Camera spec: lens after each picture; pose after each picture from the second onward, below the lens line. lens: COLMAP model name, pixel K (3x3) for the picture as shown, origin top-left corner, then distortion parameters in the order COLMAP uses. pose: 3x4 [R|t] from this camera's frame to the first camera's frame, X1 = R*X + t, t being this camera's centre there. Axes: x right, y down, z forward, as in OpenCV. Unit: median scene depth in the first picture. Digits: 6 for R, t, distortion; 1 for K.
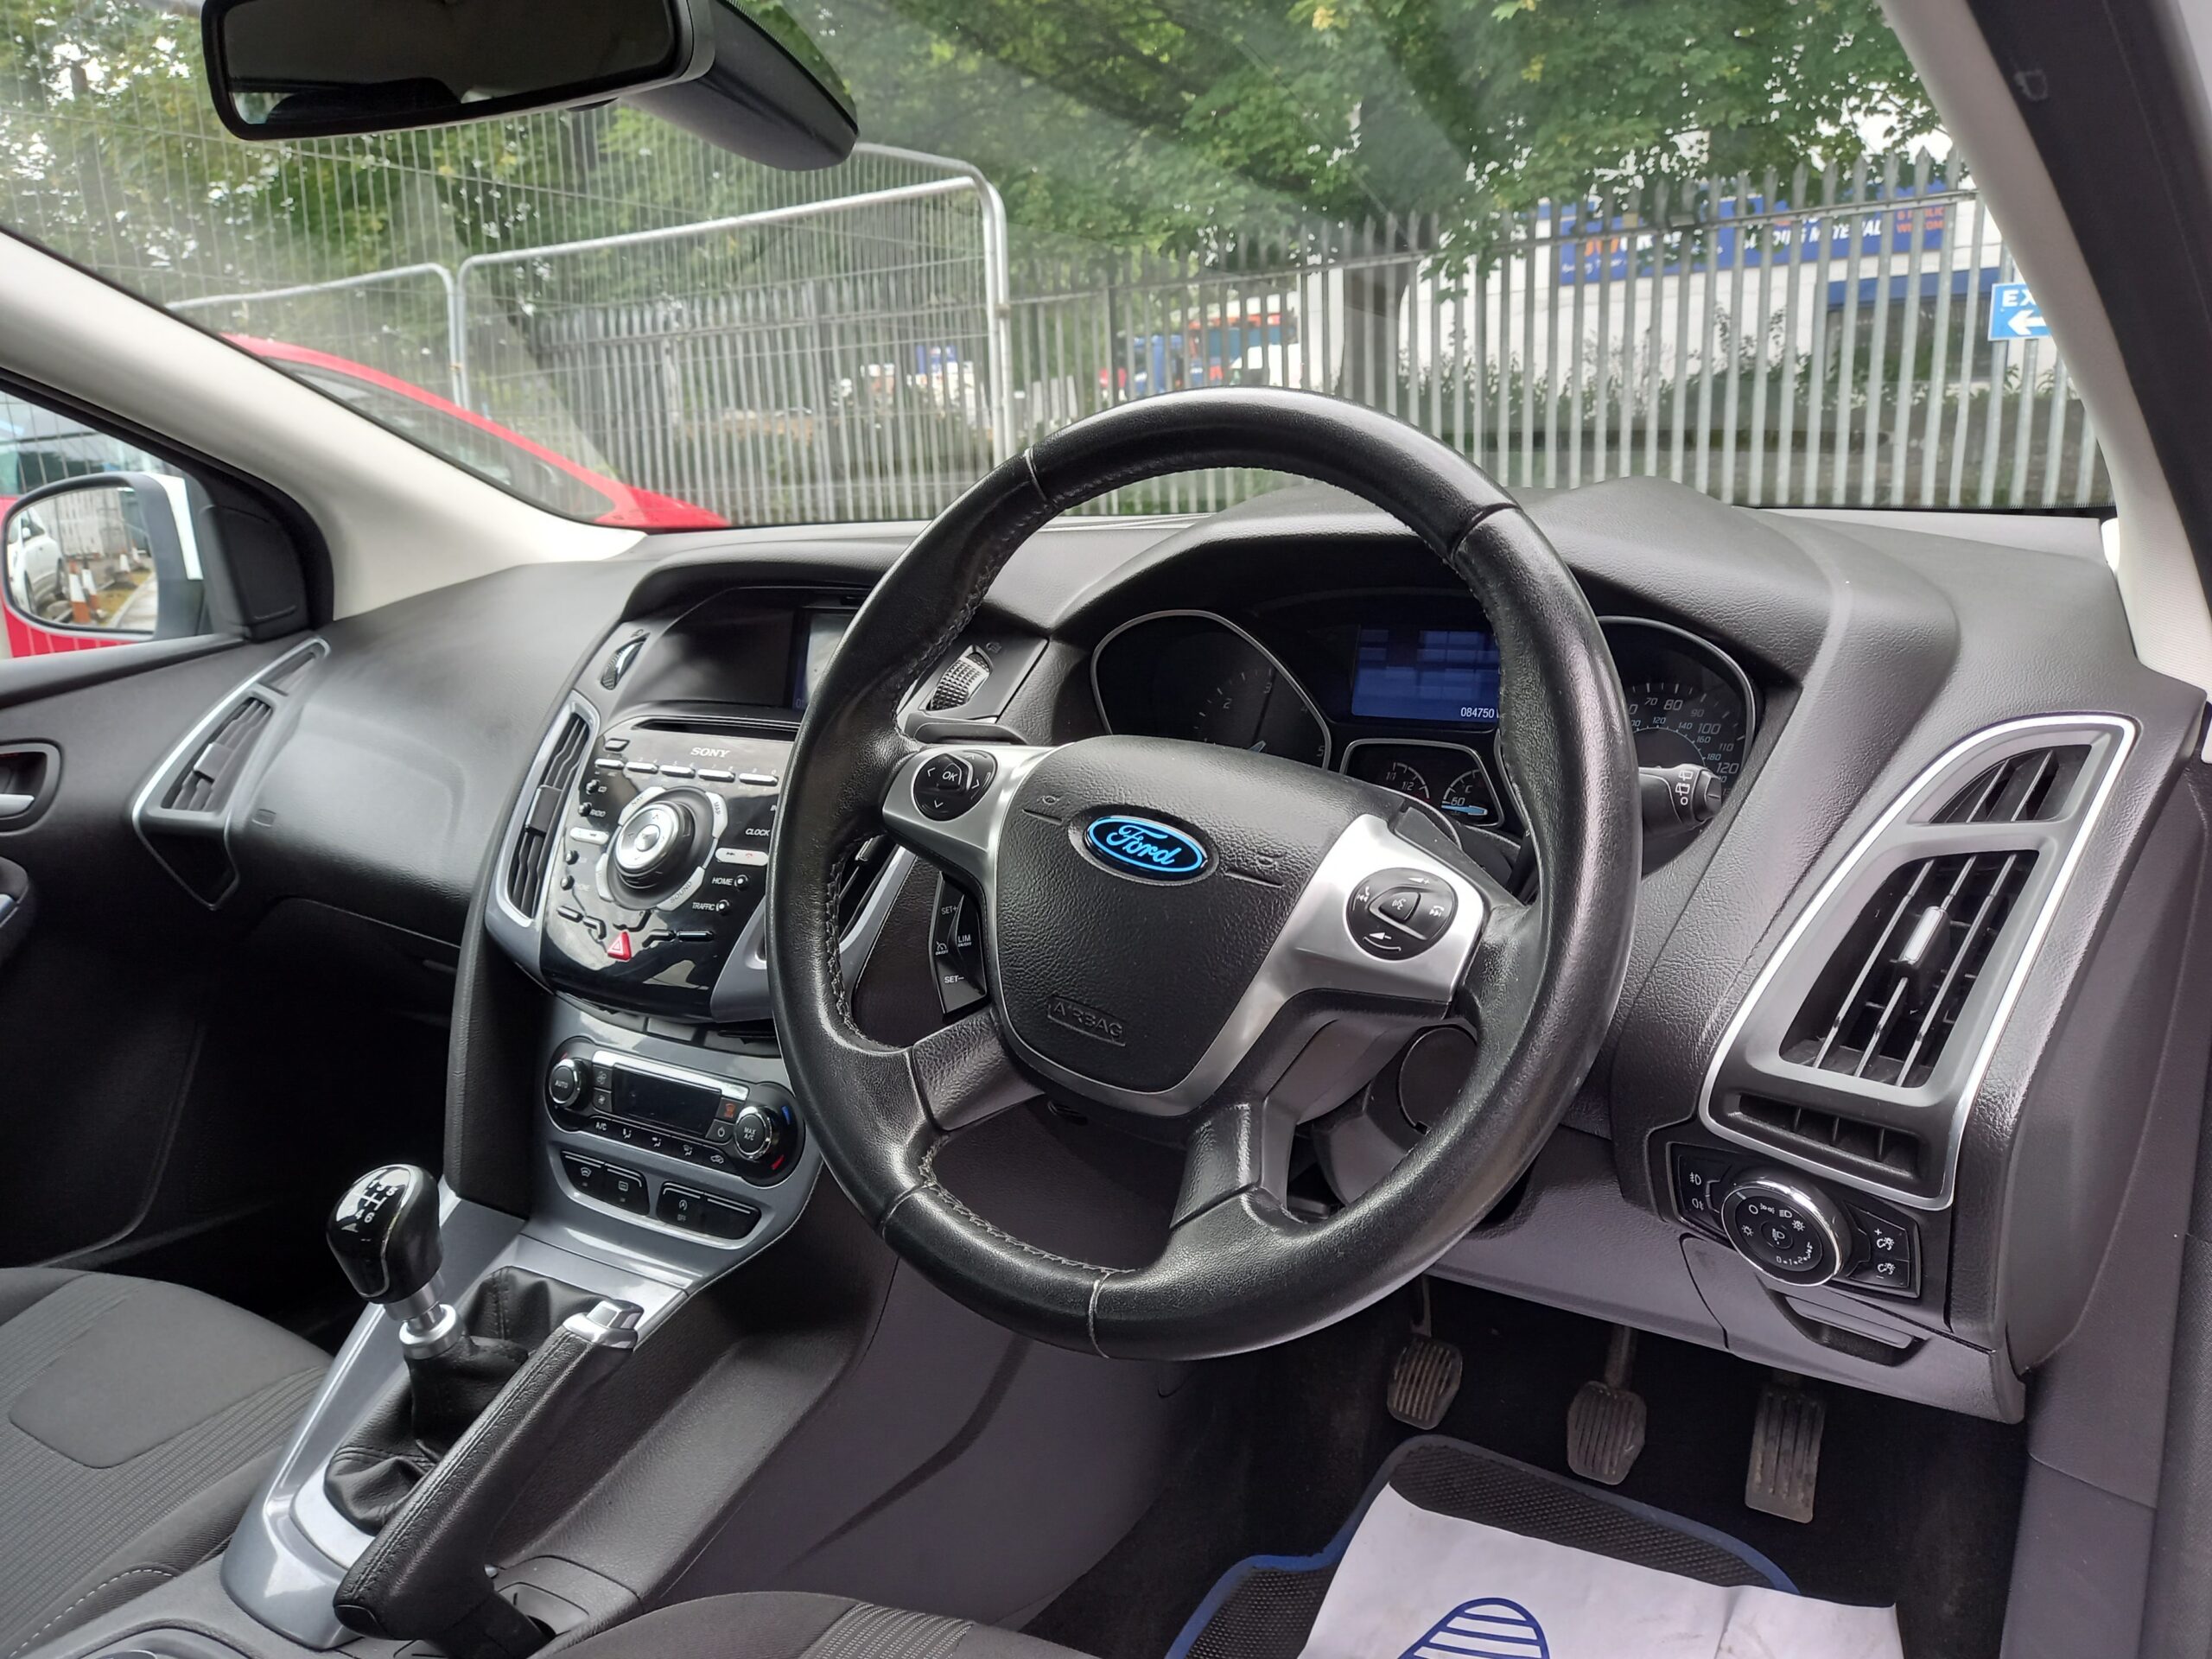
lens RADIAL K [[1622.0, 0, 1101.4], [0, 1622.0, 835.0], [0, 0, 1]] dist [0.063529, -0.058771]
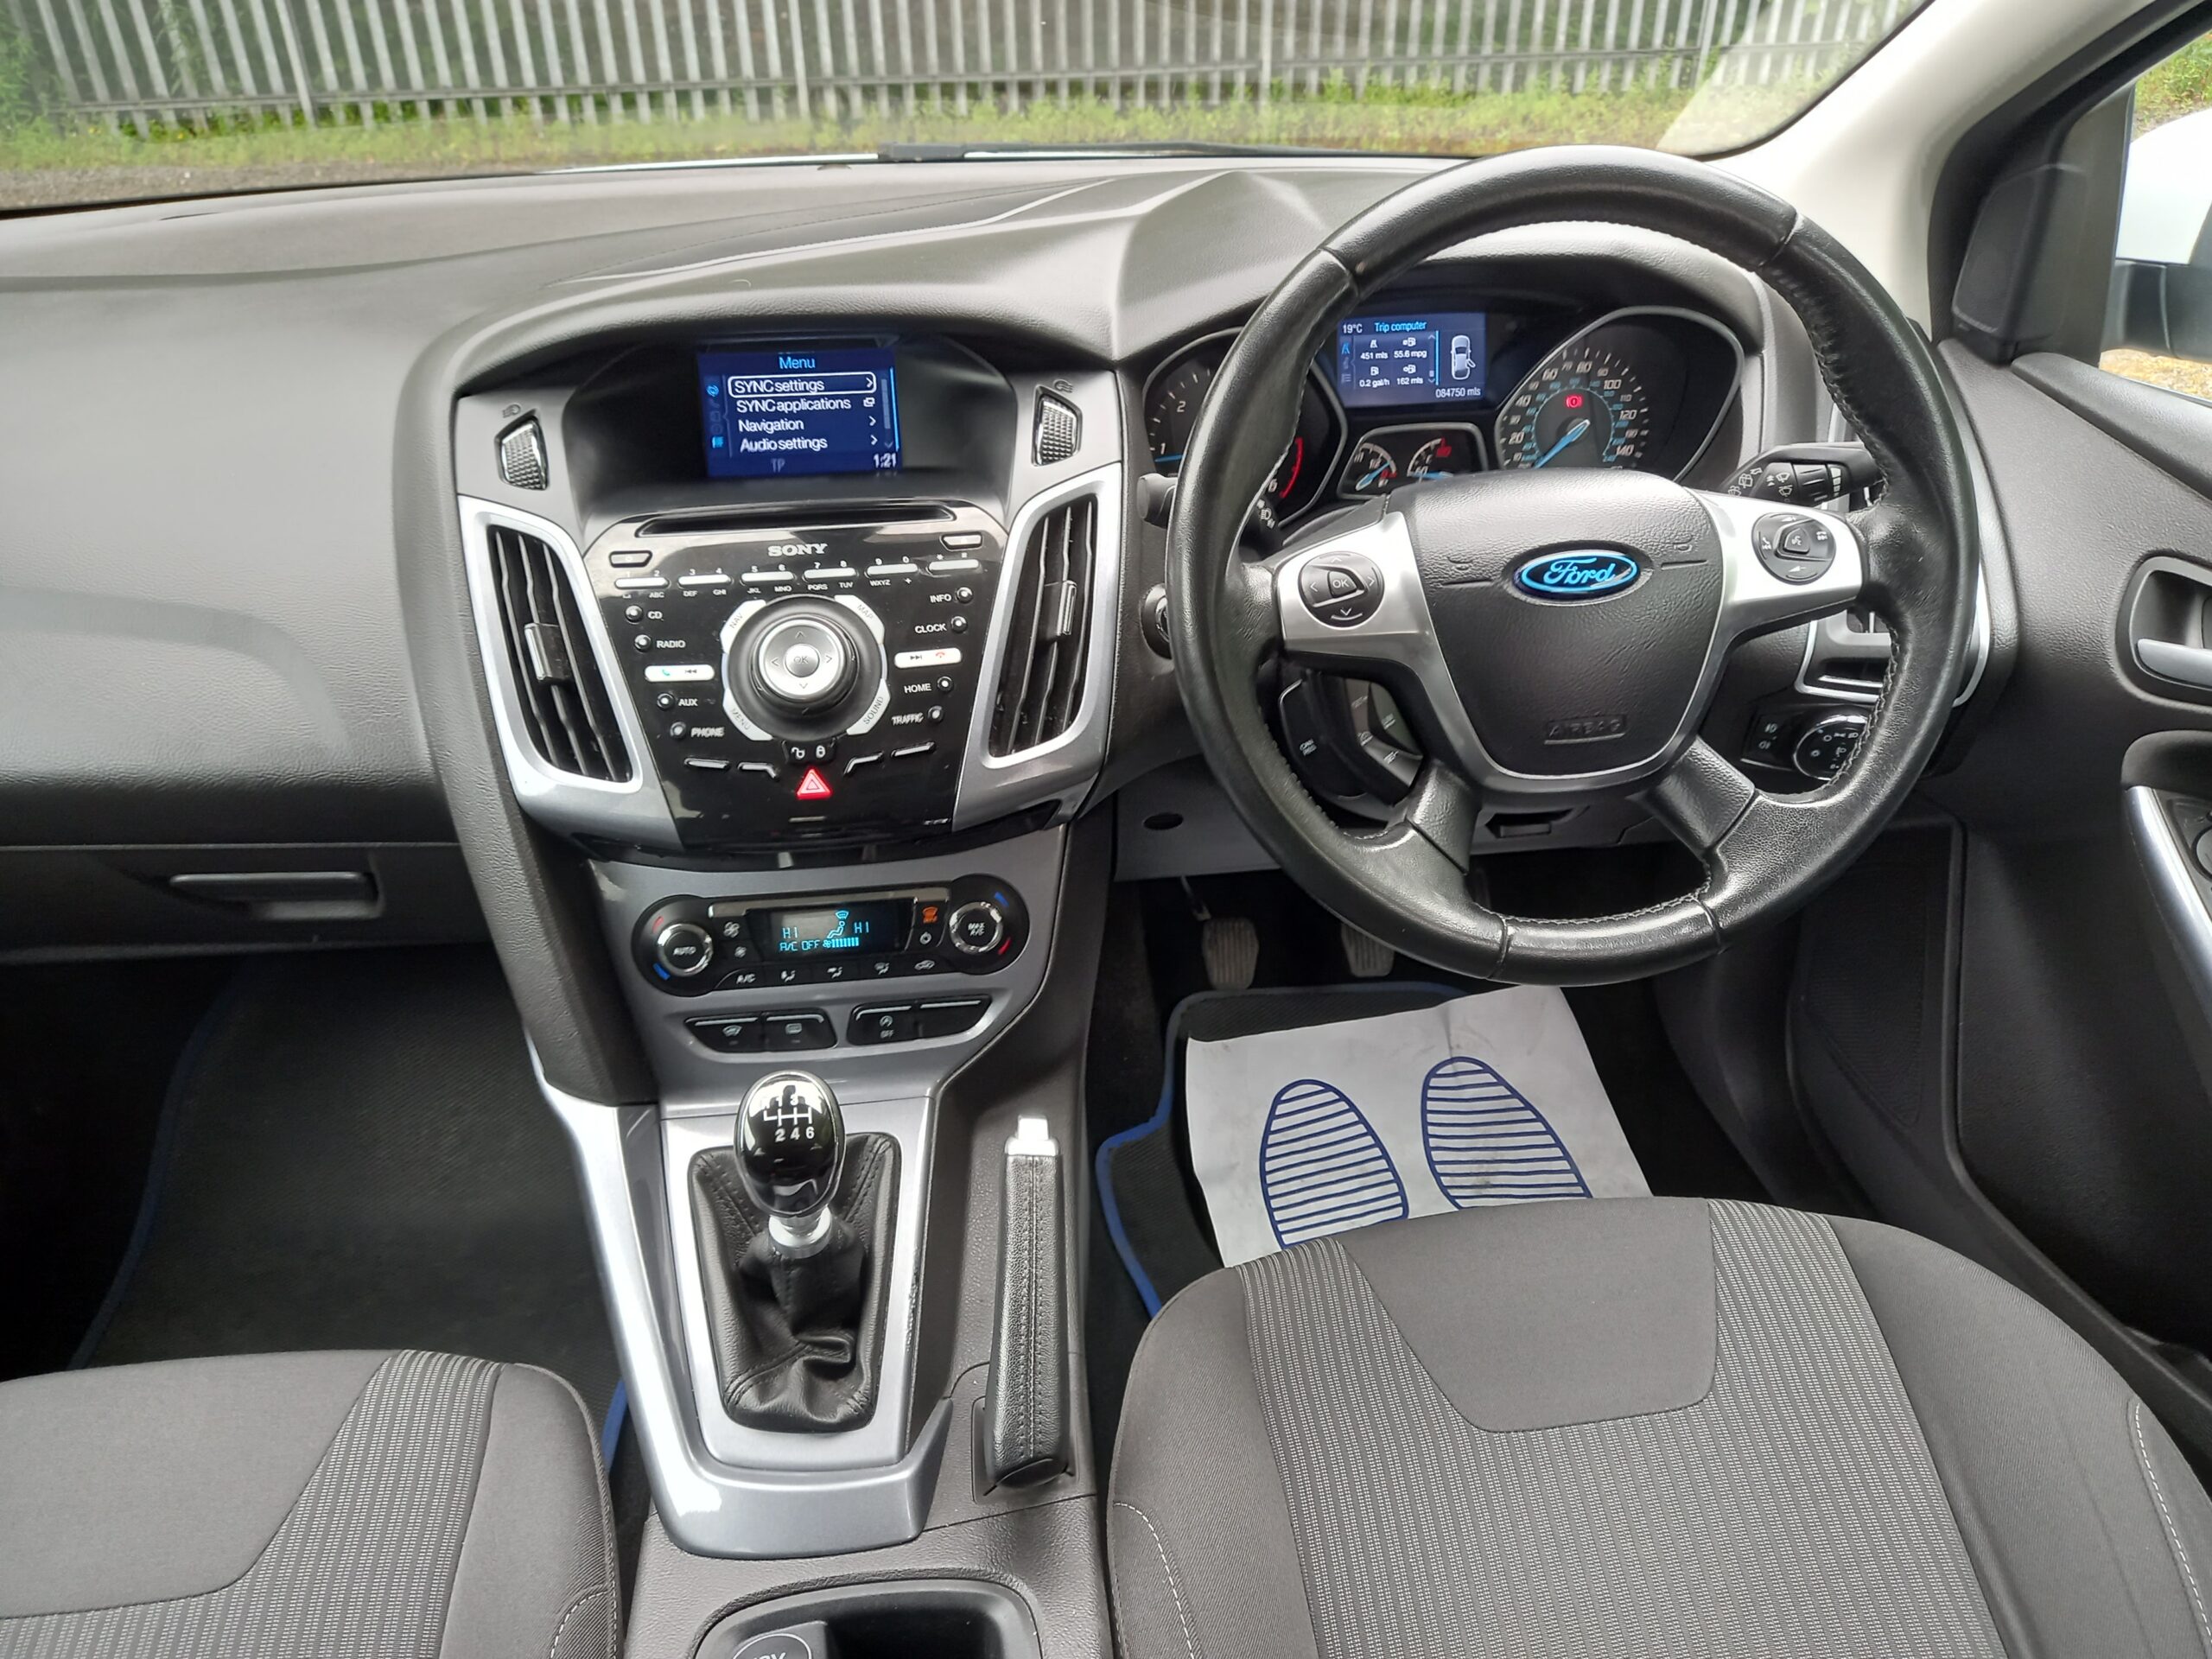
lens RADIAL K [[1601.2, 0, 1096.6], [0, 1601.2, 837.7], [0, 0, 1]] dist [0.056837, -0.062310]
pose [[0.768761, -0.292908, 0.568517, -0.744615], [0.131764, 0.942422, 0.307375, -0.169750], [-0.625815, -0.161388, 0.763092, 0.235523]]
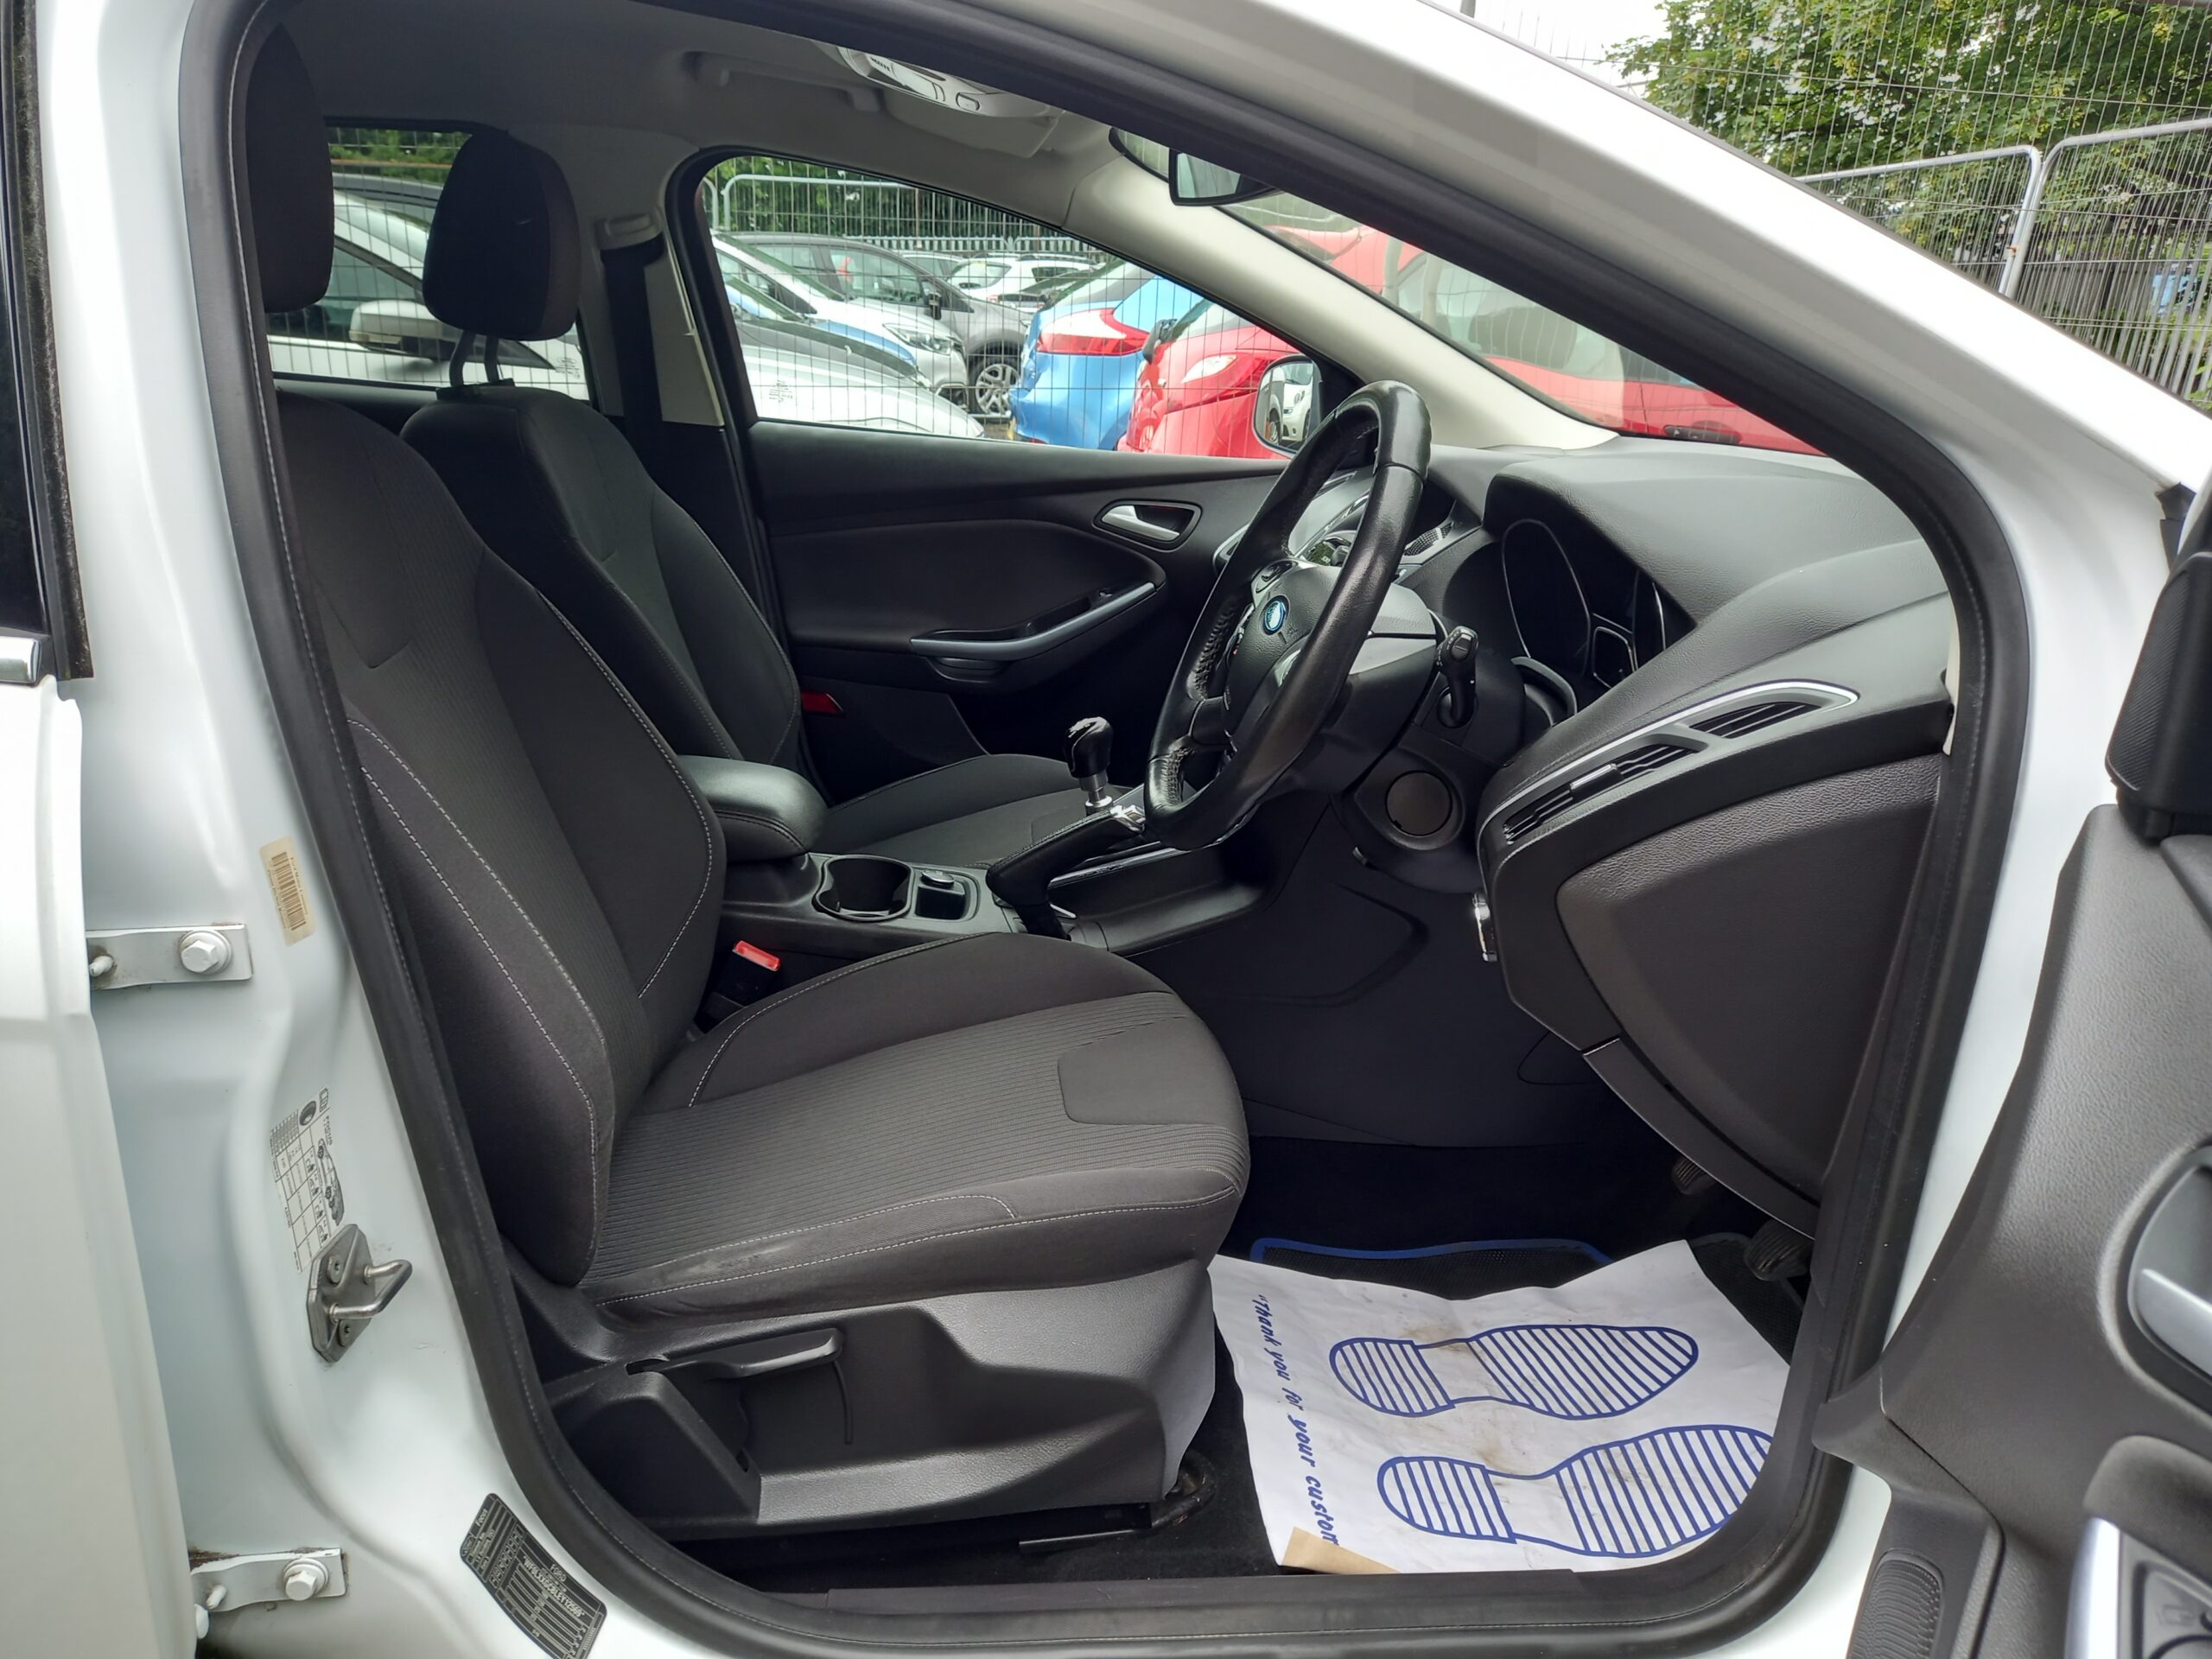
lens RADIAL K [[1616.7, 0, 1106.0], [0, 1616.7, 829.5], [0, 0, 1]] dist [0.068314, -0.066762]
pose [[0.604731, 0.313242, -0.732243, 1.072527], [-0.258401, 0.946839, 0.191639, -0.055294], [0.753345, 0.073322, 0.653525, -0.293152]]
